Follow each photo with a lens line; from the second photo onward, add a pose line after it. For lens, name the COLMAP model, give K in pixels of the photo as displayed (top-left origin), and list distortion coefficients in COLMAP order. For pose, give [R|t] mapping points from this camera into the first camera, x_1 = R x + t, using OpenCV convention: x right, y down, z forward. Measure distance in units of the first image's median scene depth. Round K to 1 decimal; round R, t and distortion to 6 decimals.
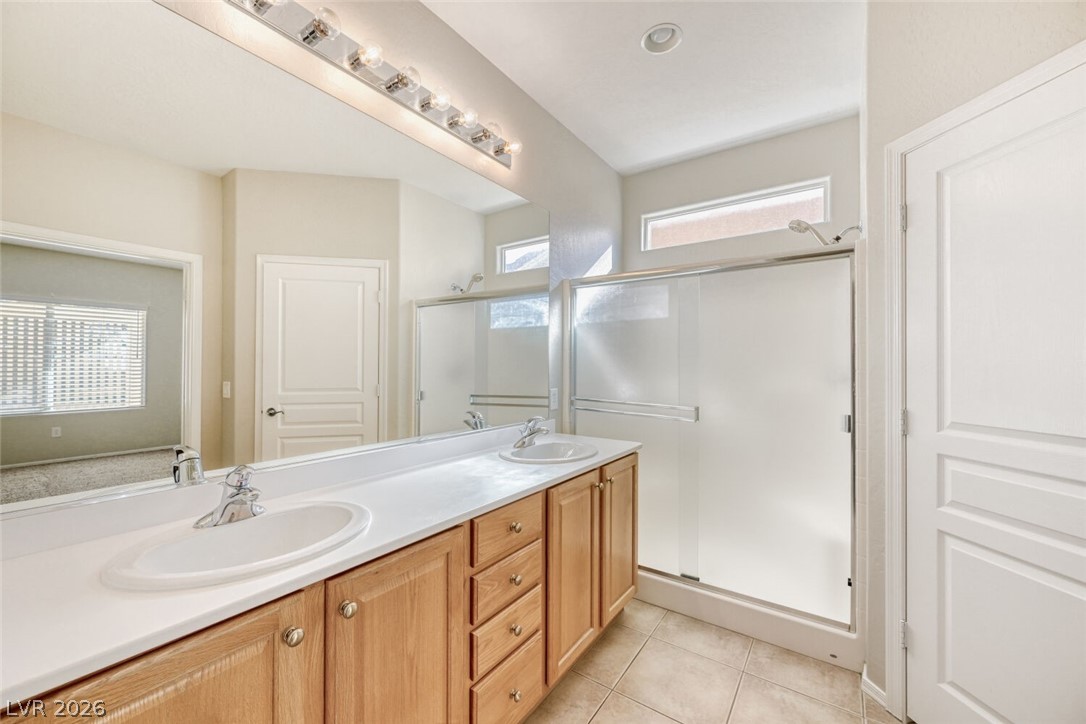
lens RADIAL K [[427.6, 0, 543.0], [0, 427.6, 362.0], [0, 0, 1]] dist [-0.000633, 0.000066]
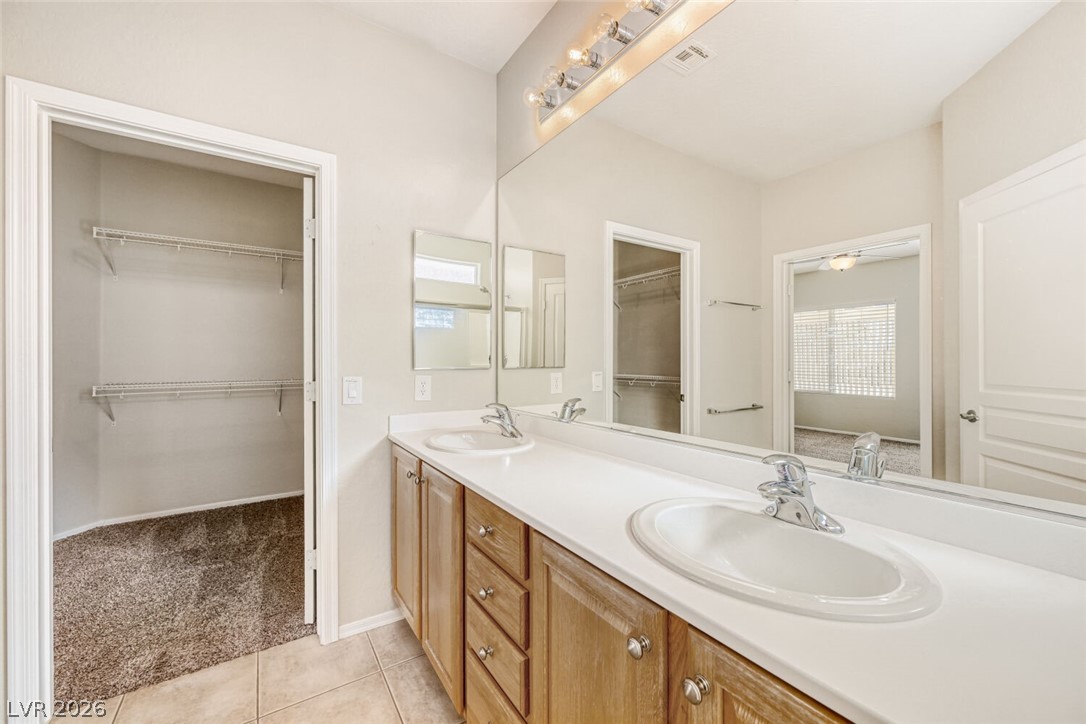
lens RADIAL K [[427.6, 0, 543.0], [0, 427.6, 362.0], [0, 0, 1]] dist [-0.000633, 0.000066]
pose [[-0.369450, -0.000513, -0.929250, 0.292137], [0.009852, 0.999941, -0.004469, 0.023028], [0.929198, -0.010806, -0.369423, 0.605697]]
